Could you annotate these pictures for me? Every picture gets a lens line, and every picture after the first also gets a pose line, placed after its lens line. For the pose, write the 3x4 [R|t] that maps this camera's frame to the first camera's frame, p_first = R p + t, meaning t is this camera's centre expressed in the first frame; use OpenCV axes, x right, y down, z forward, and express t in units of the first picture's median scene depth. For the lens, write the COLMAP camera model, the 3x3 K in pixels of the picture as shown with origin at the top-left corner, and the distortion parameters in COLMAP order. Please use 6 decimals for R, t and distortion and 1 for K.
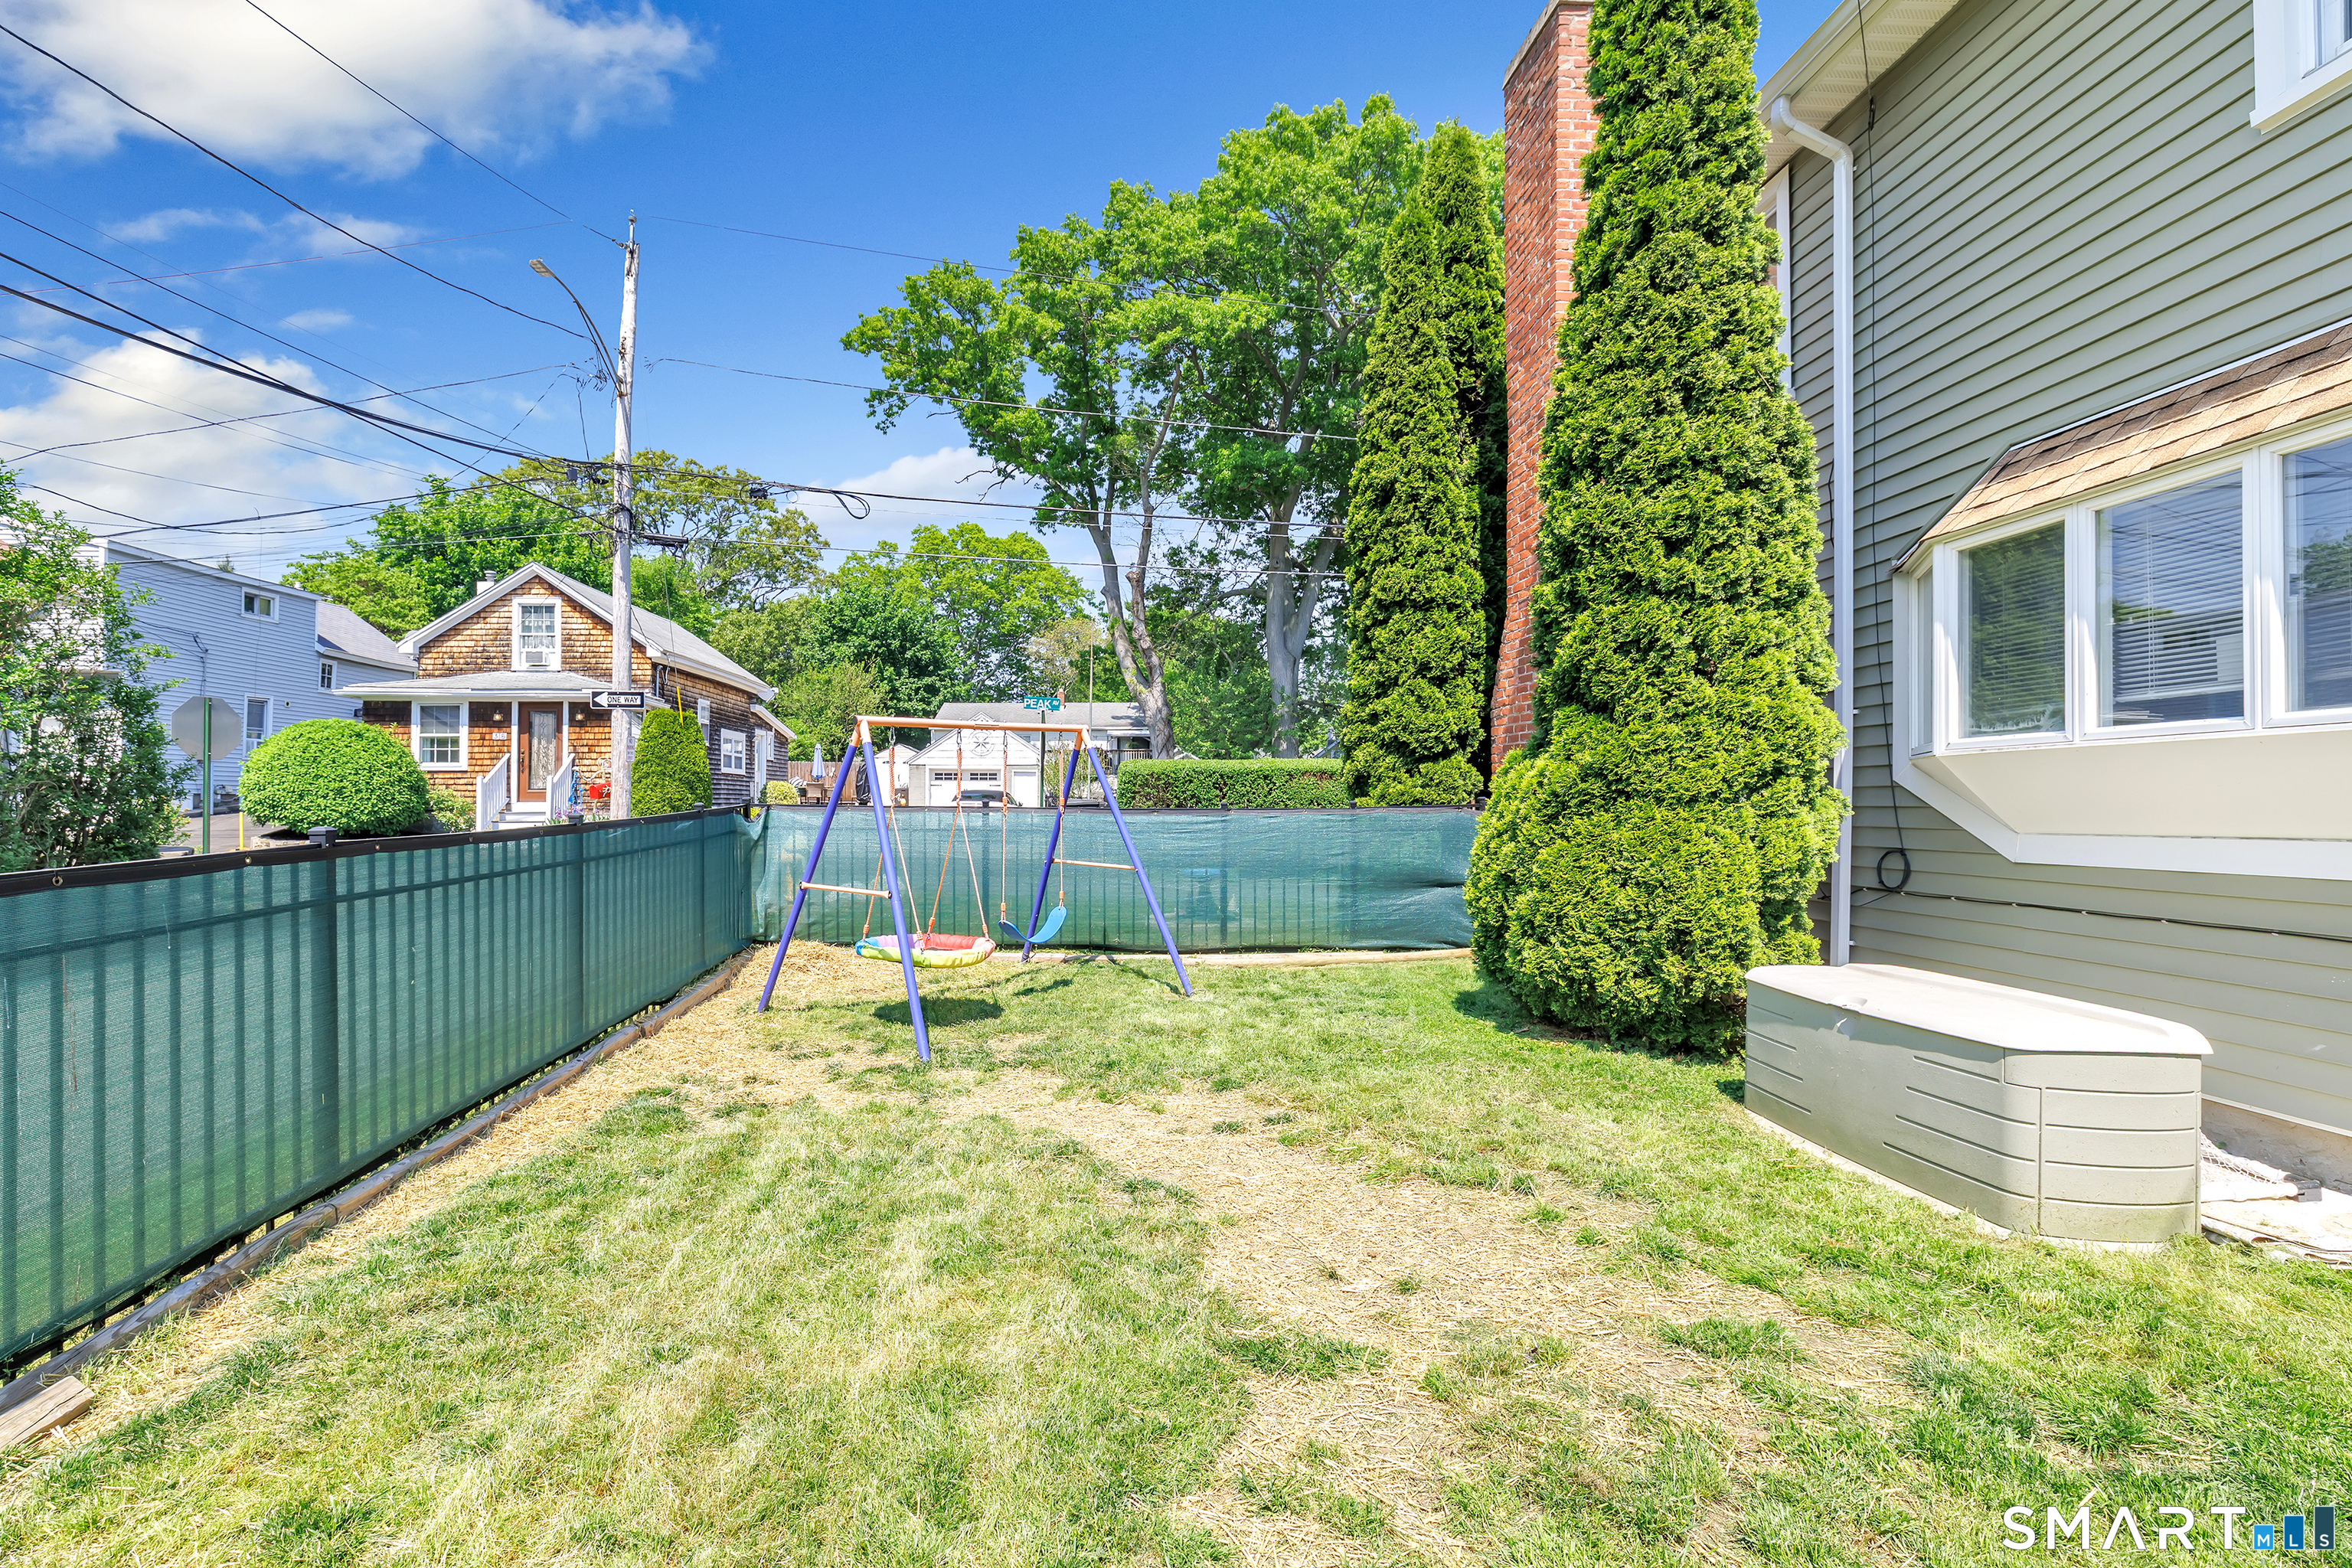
lens RADIAL K [[1078.5, 0, 1114.2], [0, 1078.5, 780.3], [0, 0, 1]] dist [0.001059, 0.000264]
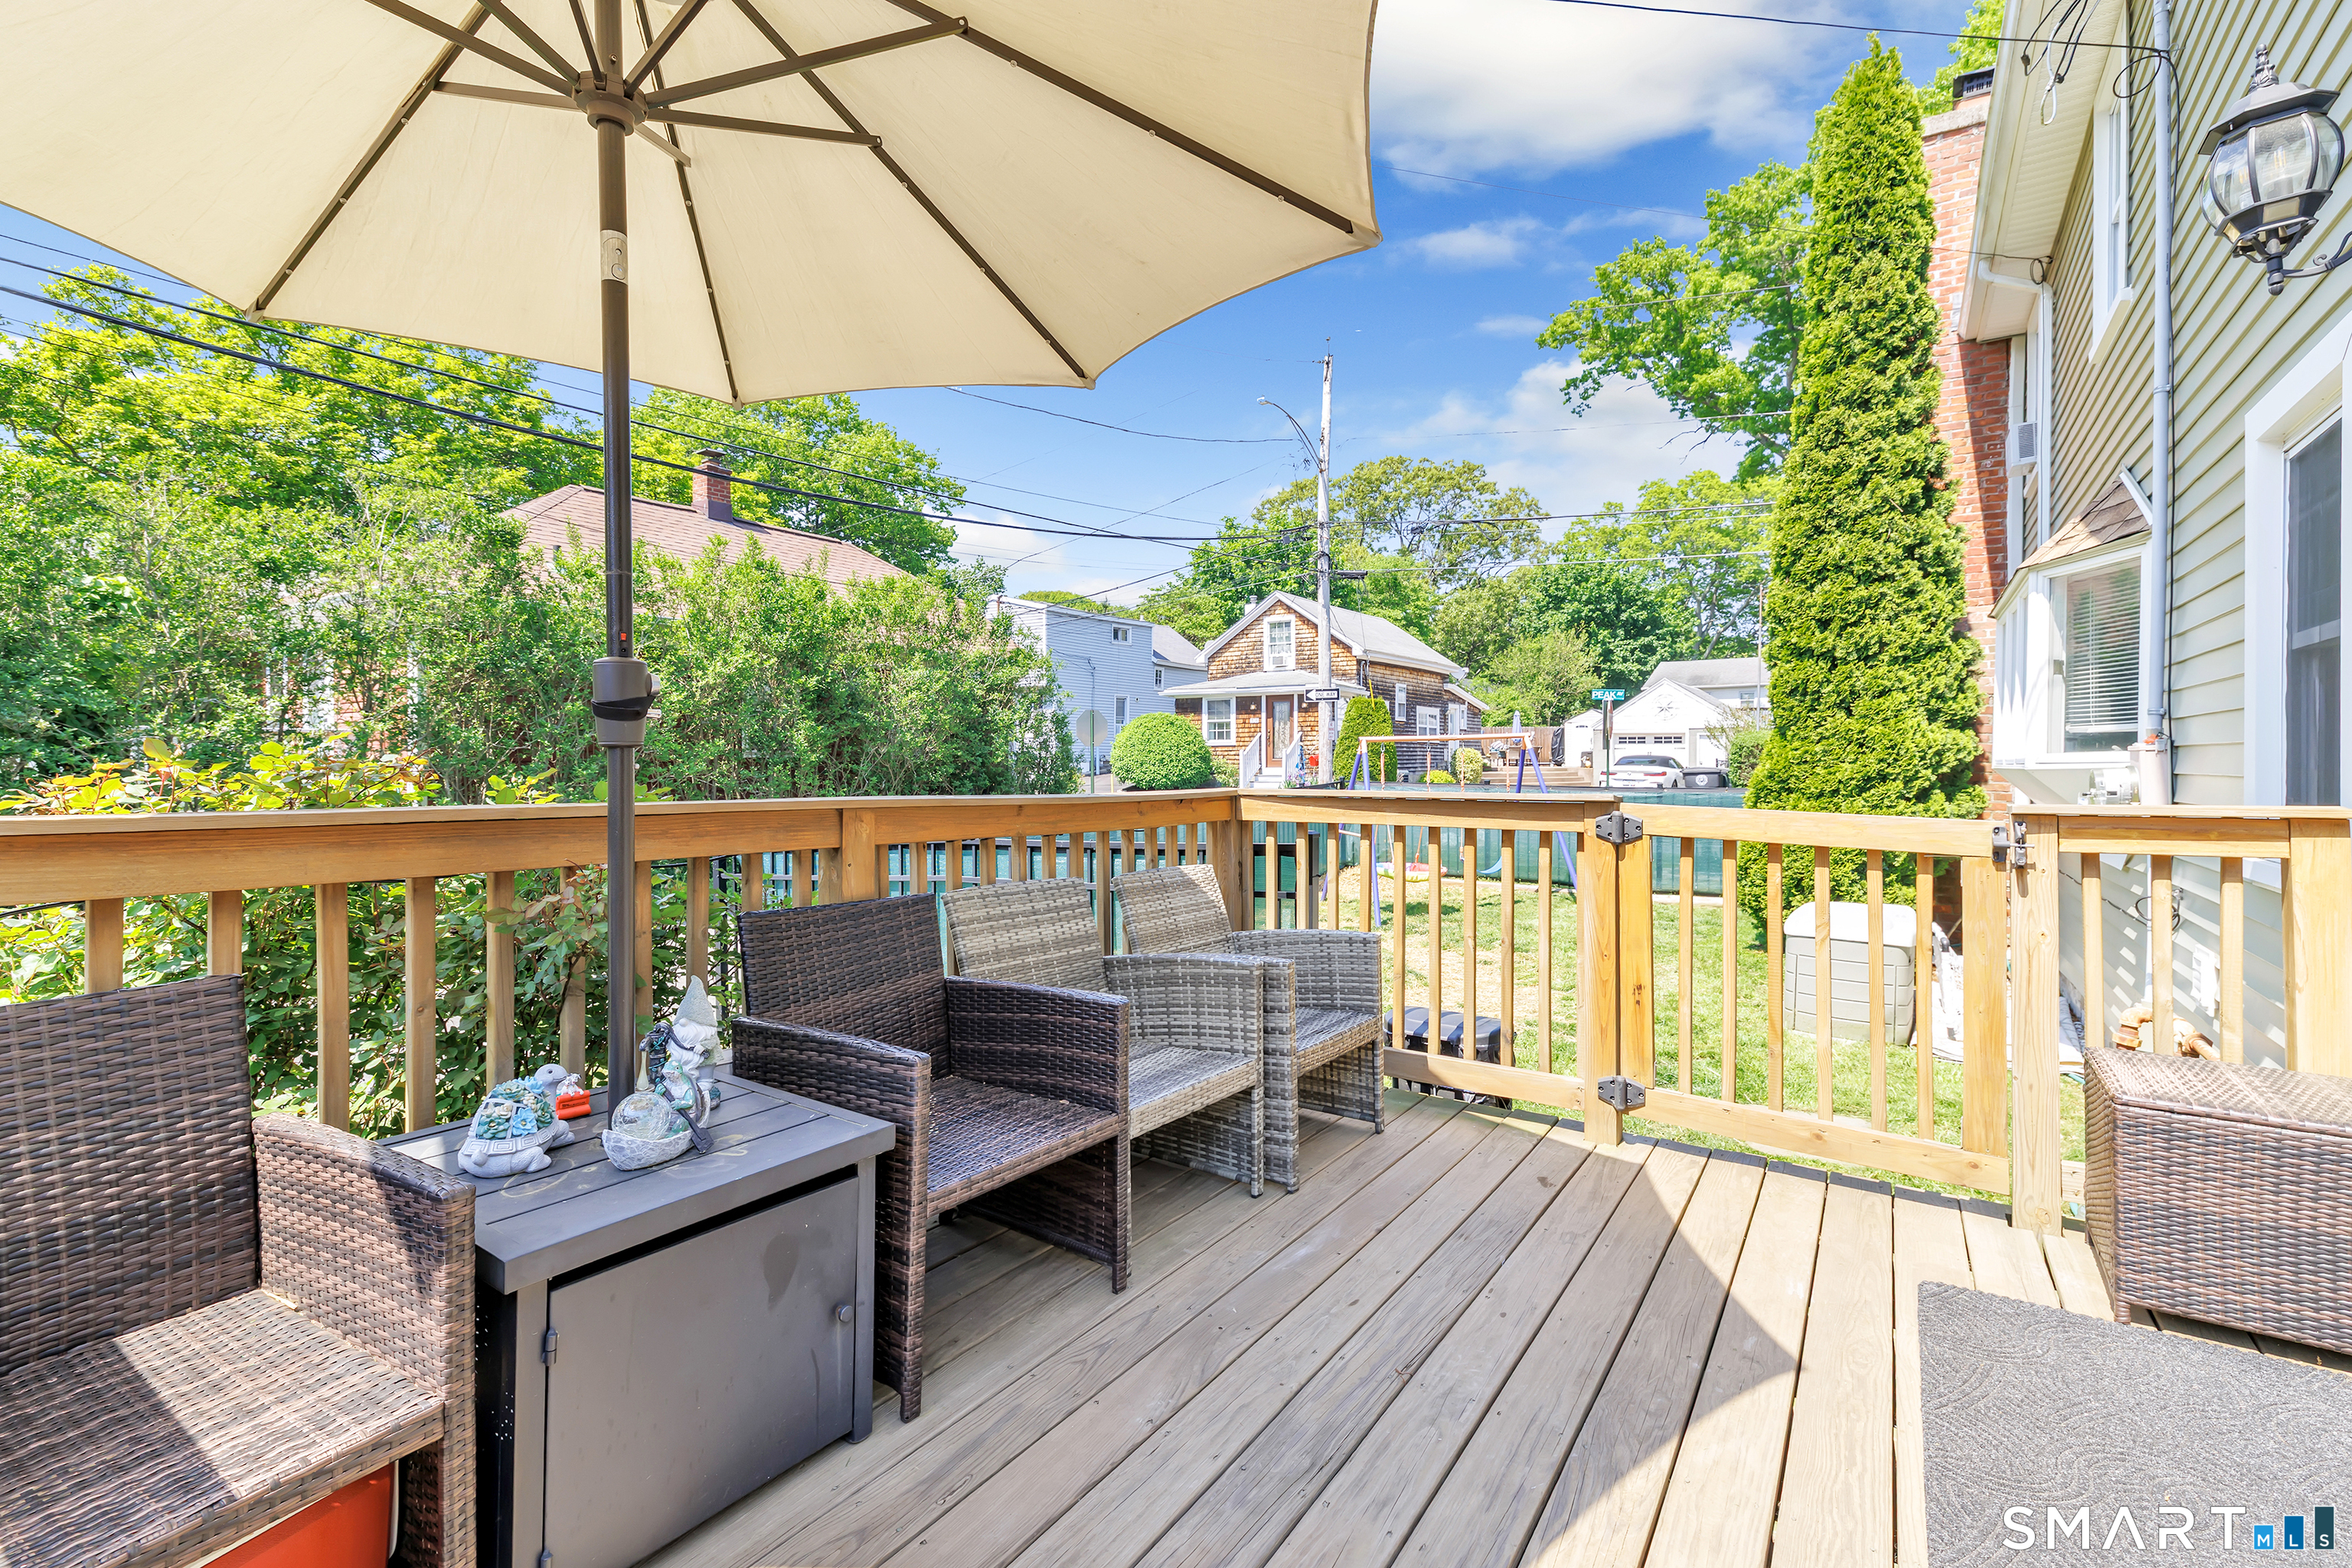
lens RADIAL K [[1057.8, 0, 1180.1], [0, 1057.8, 747.0], [0, 0, 1]] dist [0.000464, 0.000448]
pose [[0.810547, -0.008267, -0.585615, 0.142232], [0.014844, 0.999869, 0.006430, -0.015289], [0.585485, -0.013905, 0.810564, -0.154907]]
